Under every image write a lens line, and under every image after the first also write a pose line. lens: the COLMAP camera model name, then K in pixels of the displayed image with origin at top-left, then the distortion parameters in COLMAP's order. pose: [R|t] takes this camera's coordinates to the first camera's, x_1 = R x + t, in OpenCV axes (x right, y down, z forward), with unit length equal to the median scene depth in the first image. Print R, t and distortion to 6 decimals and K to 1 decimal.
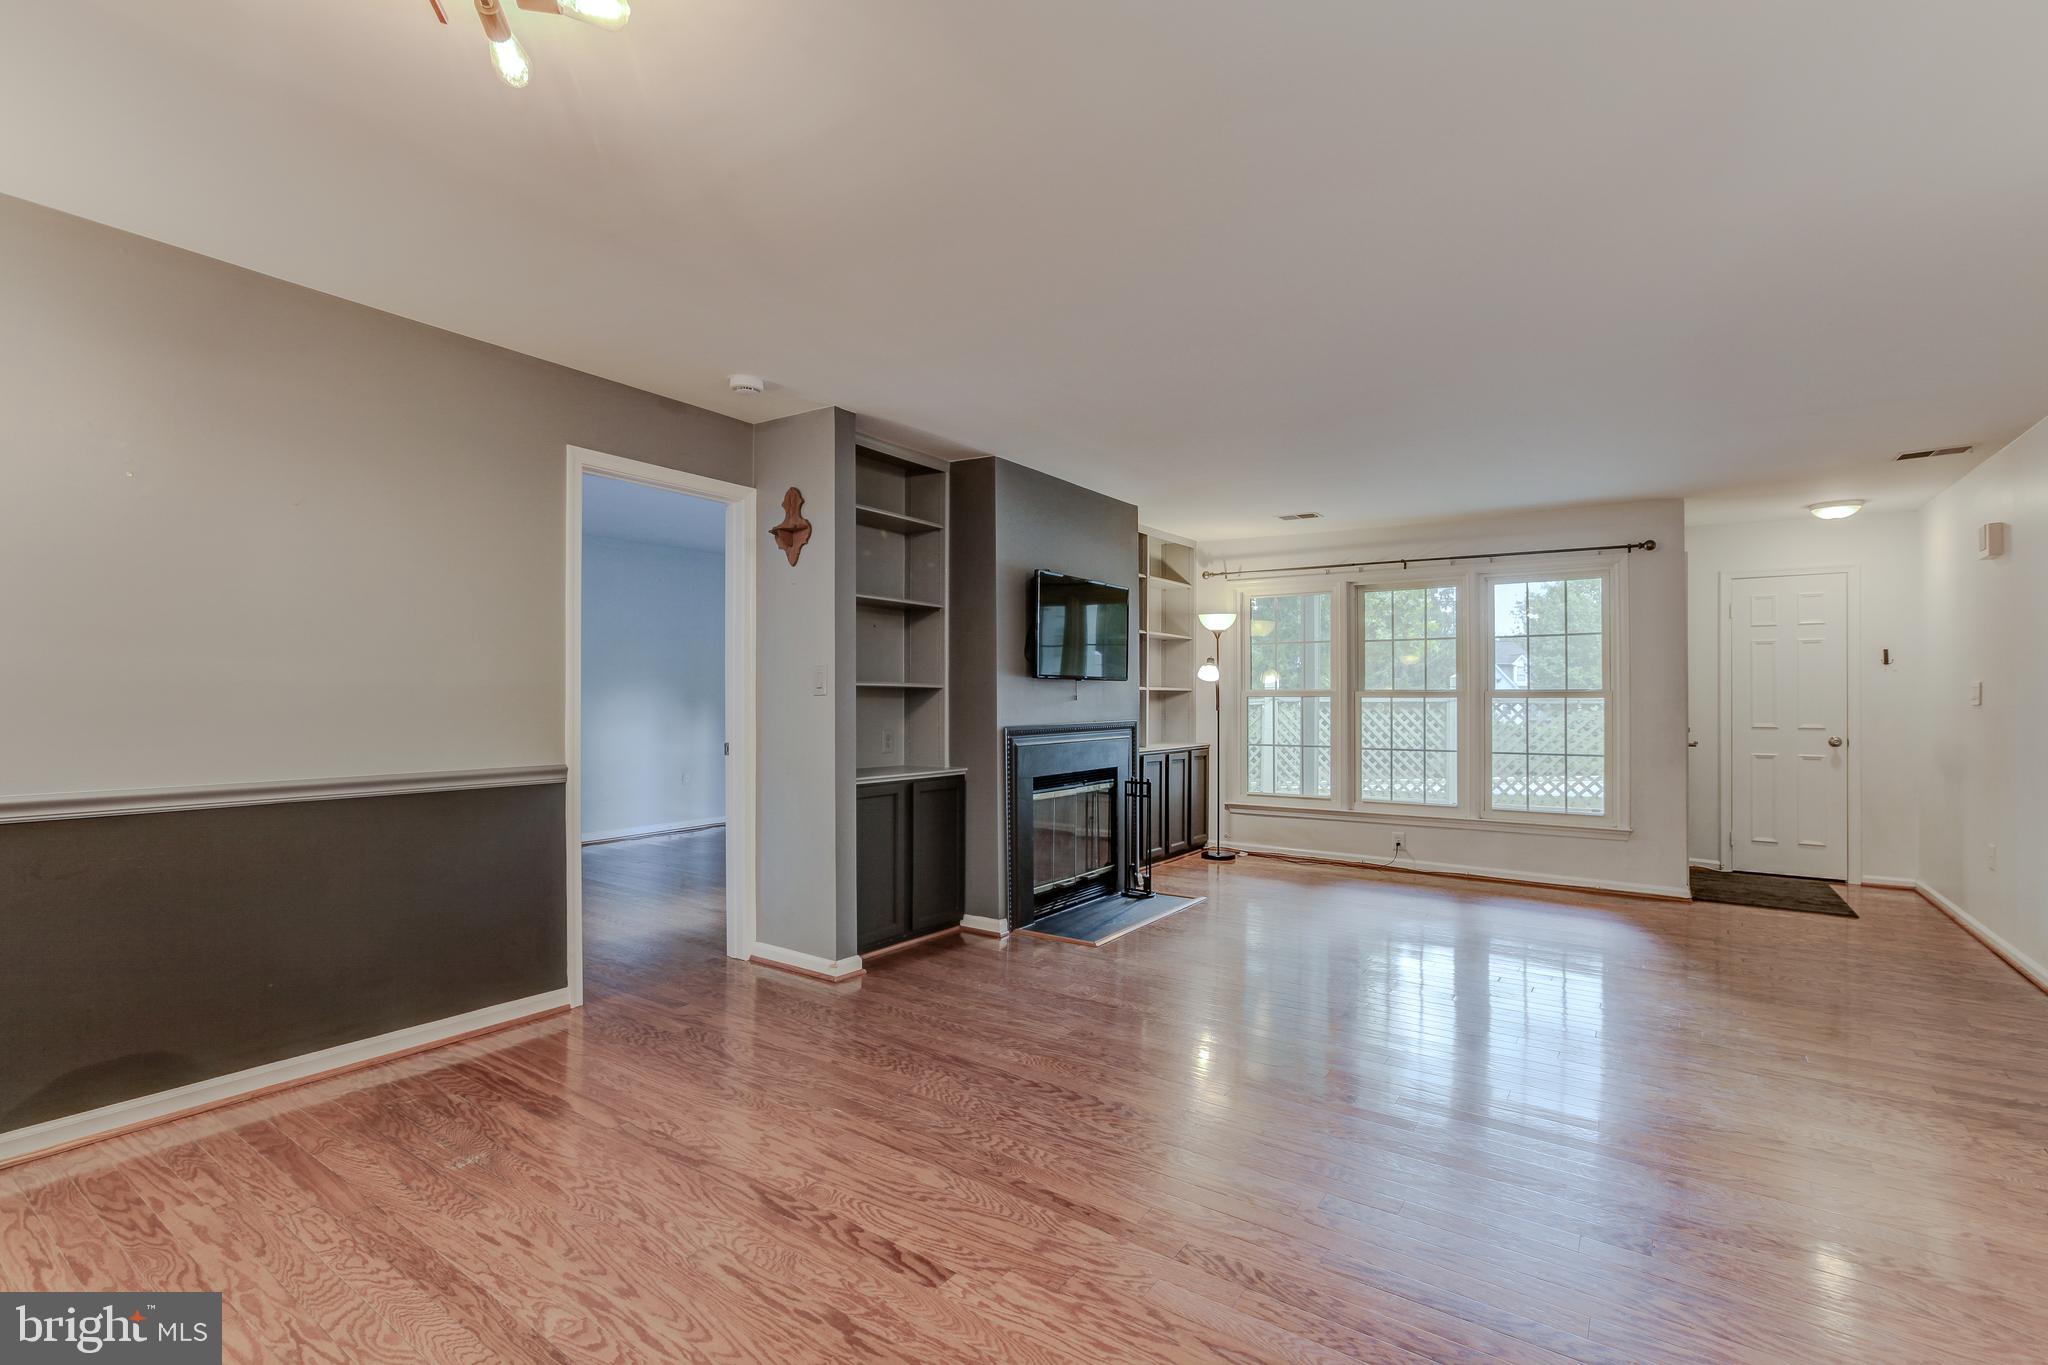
lens RADIAL K [[930.8, 0, 1051.8], [0, 930.8, 711.7], [0, 0, 1]] dist [-0.019351, 0.008901]
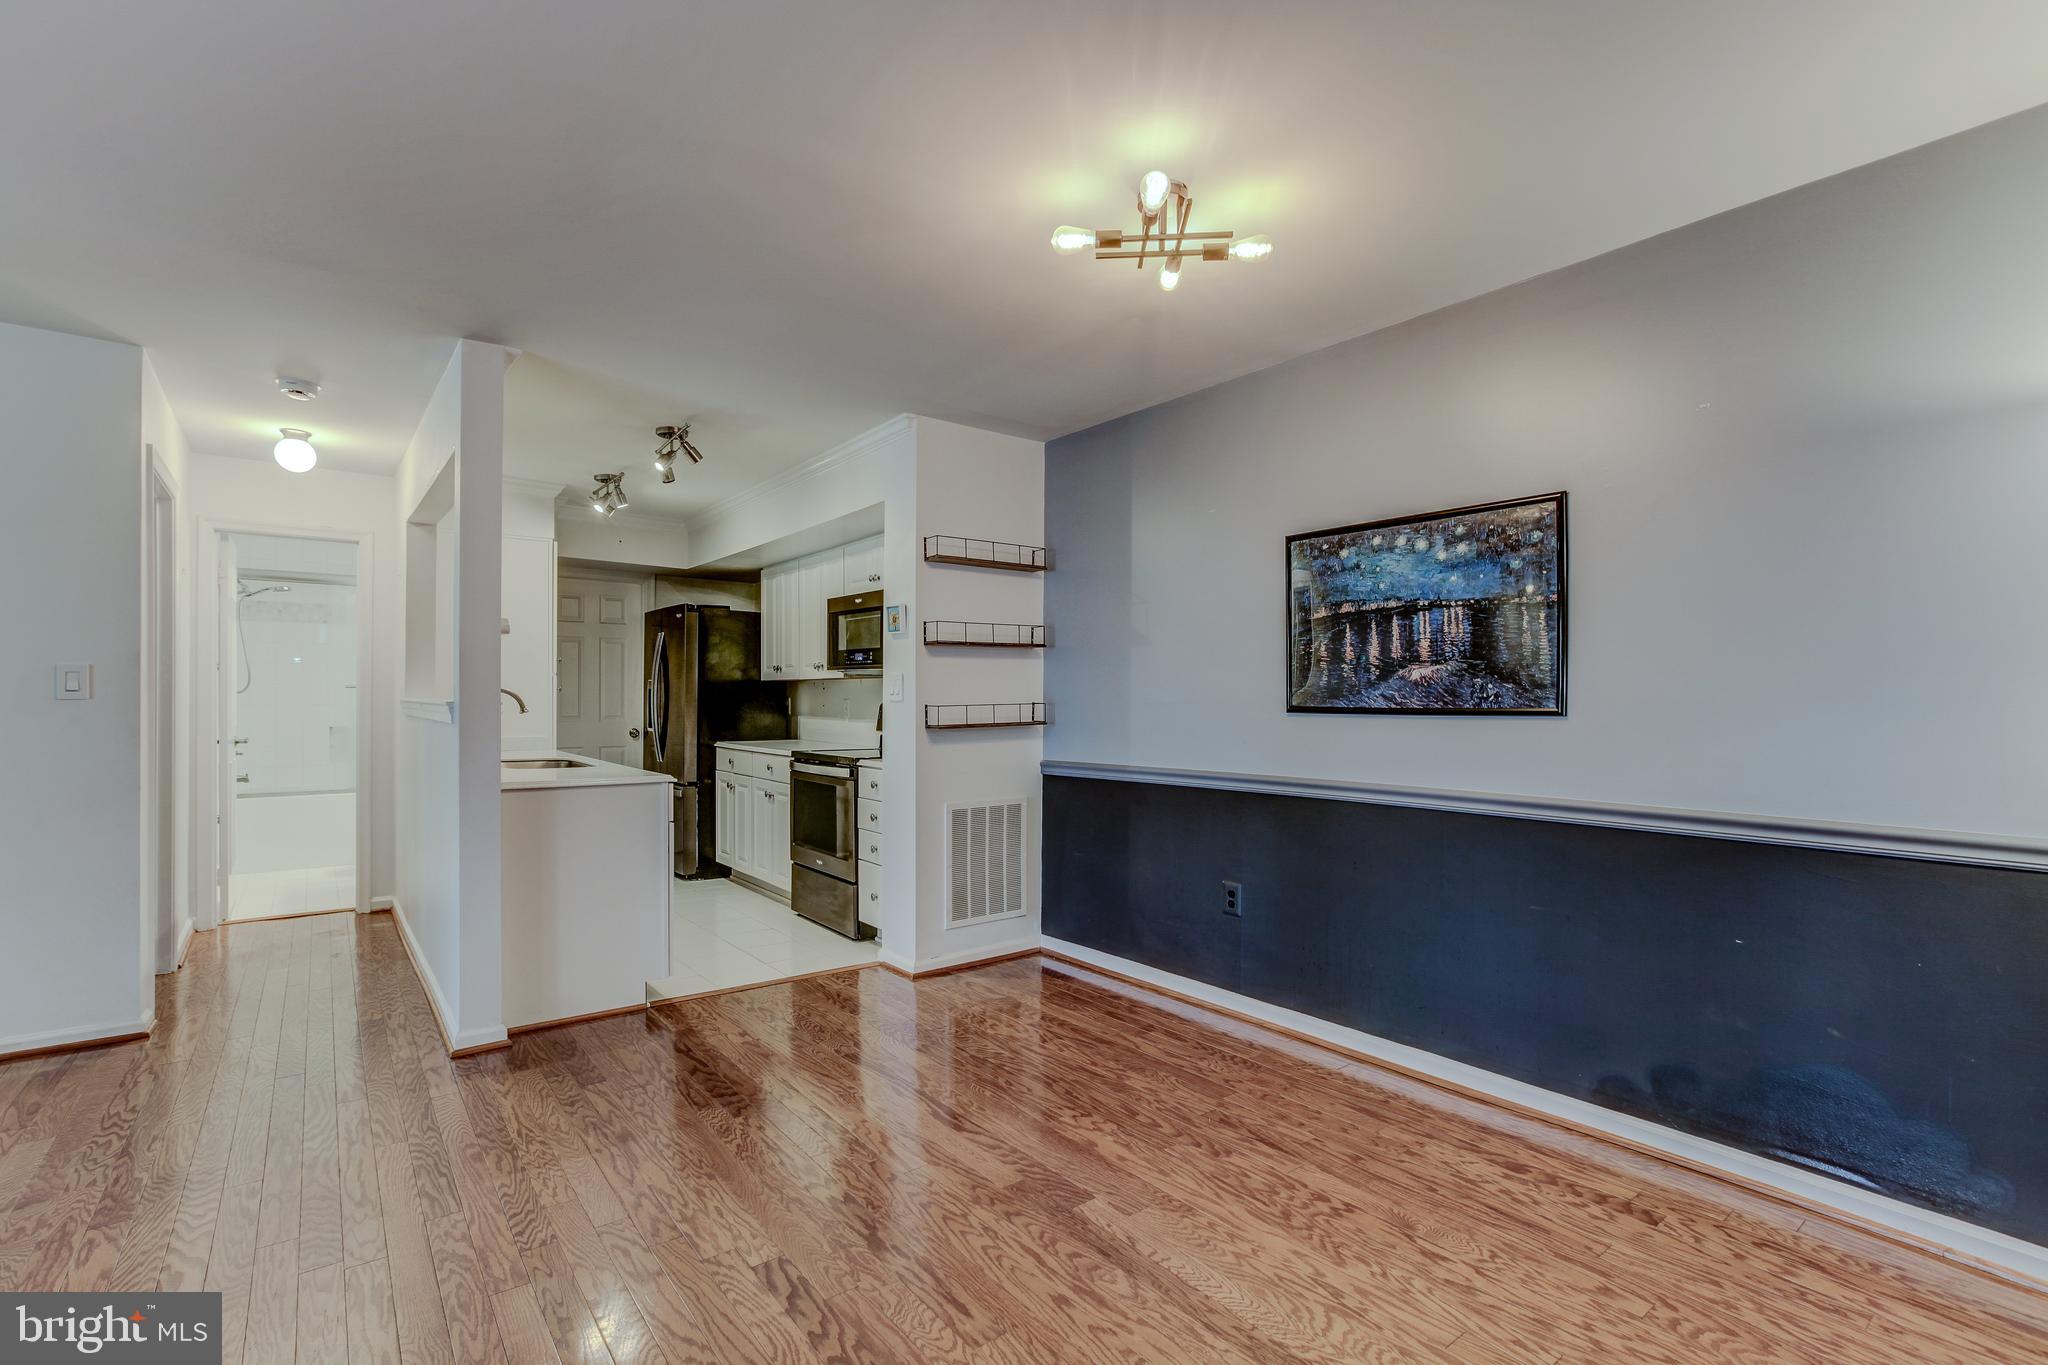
lens RADIAL K [[930.8, 0, 1013.6], [0, 930.8, 692.0], [0, 0, 1]] dist [-0.019351, 0.008901]
pose [[-0.944895, -0.010804, 0.327196, -0.253799], [-0.010719, 0.999940, 0.002063, -0.006776], [-0.327199, -0.001558, -0.944954, 0.680083]]
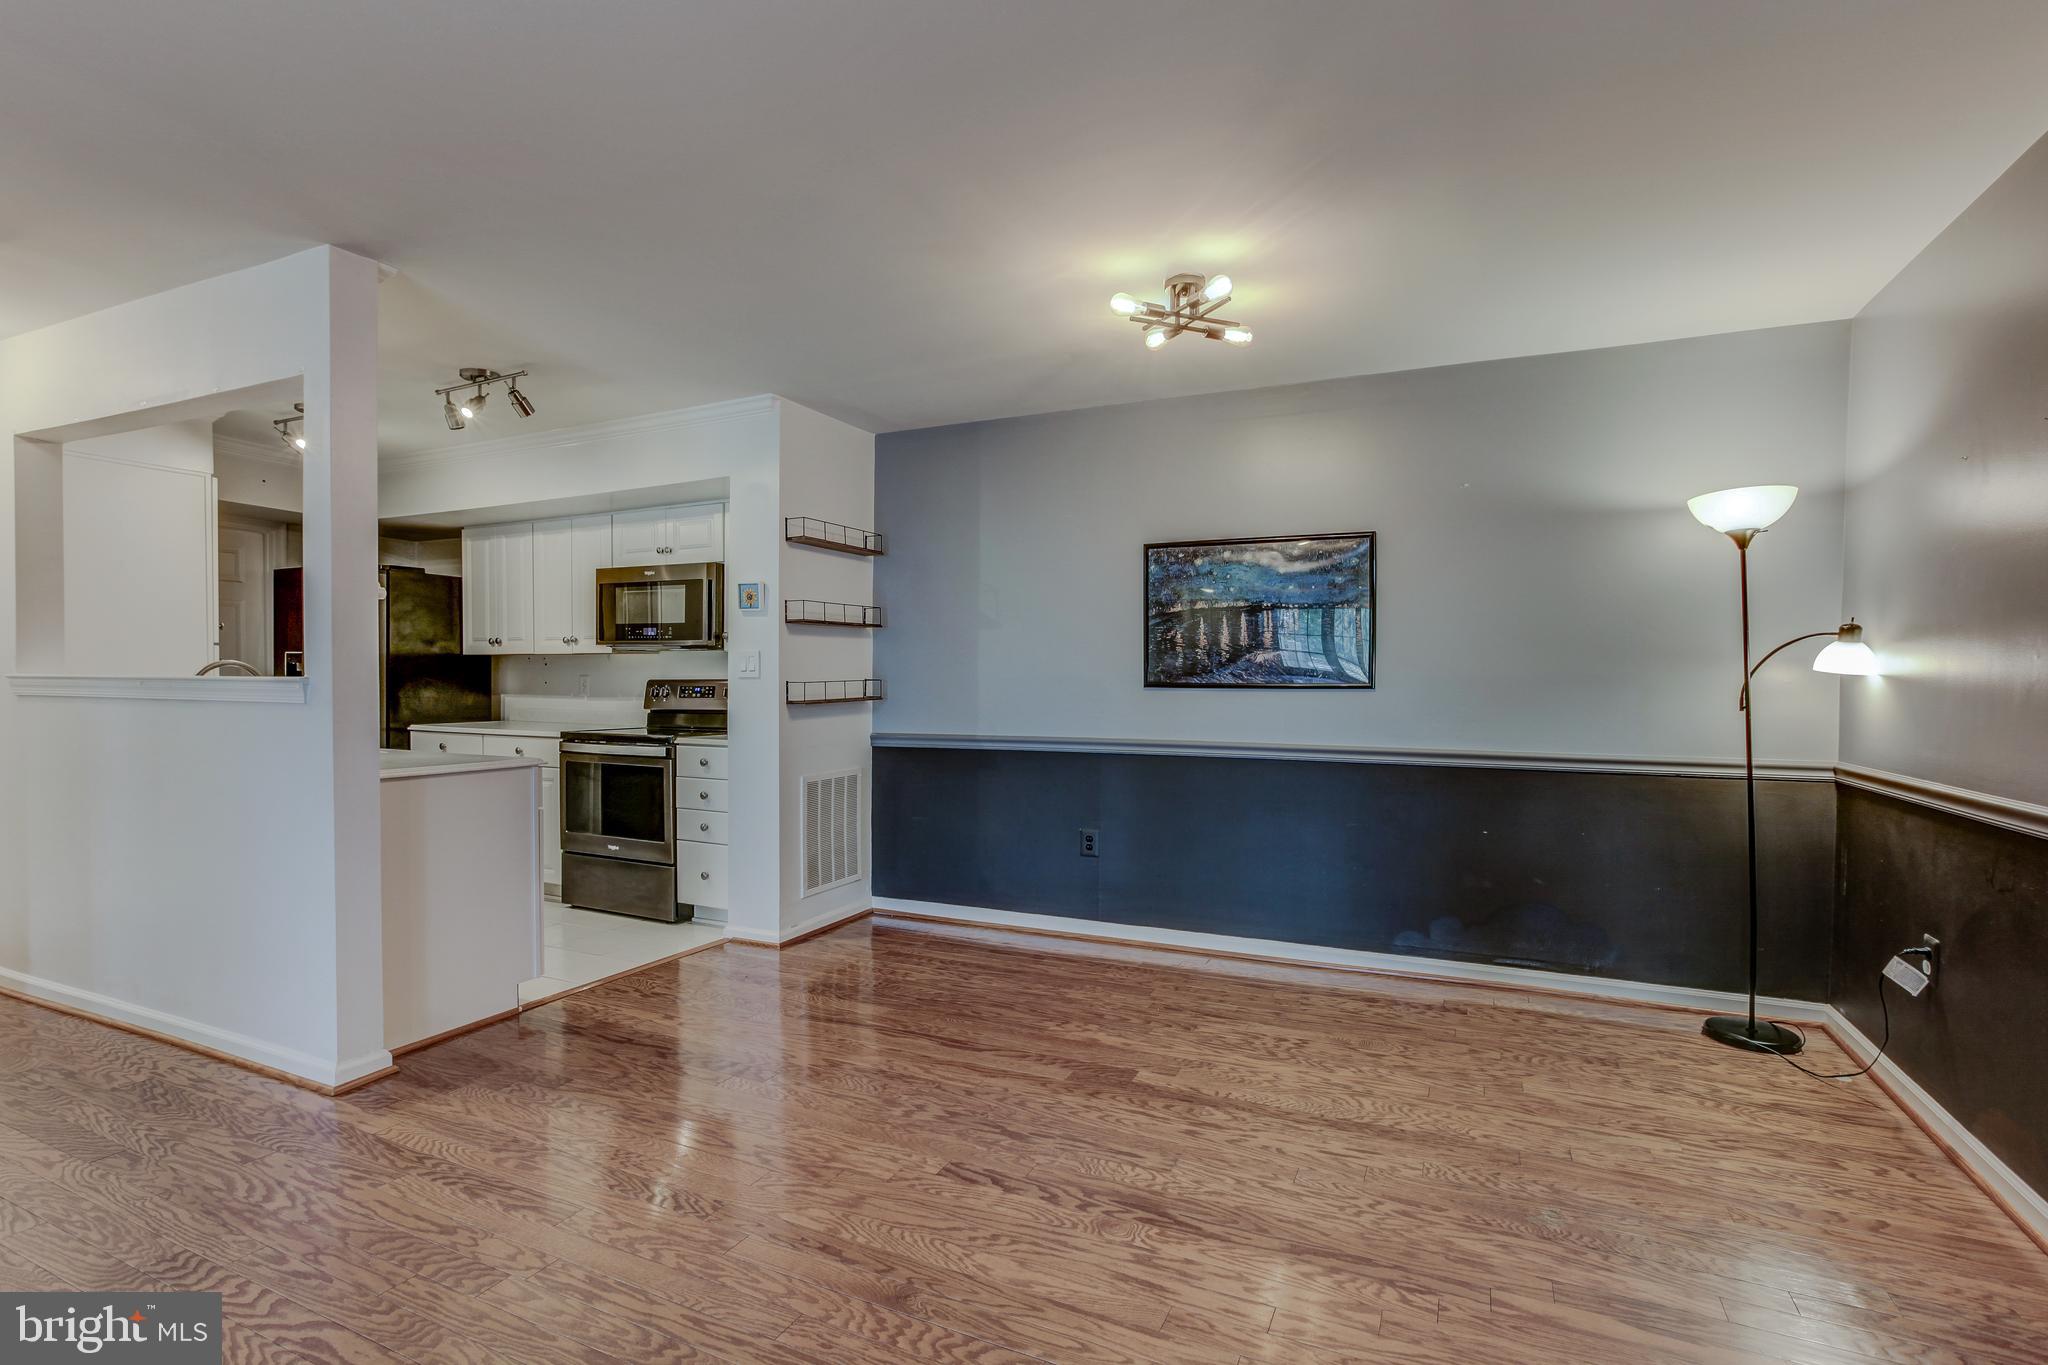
lens RADIAL K [[930.8, 0, 1013.3], [0, 930.8, 671.1], [0, 0, 1]] dist [-0.019351, 0.008901]
pose [[-0.990930, -0.019421, -0.132965, -0.012882], [-0.018482, 0.999795, -0.008297, 0.001470], [0.133099, -0.005764, -0.991086, 0.783228]]
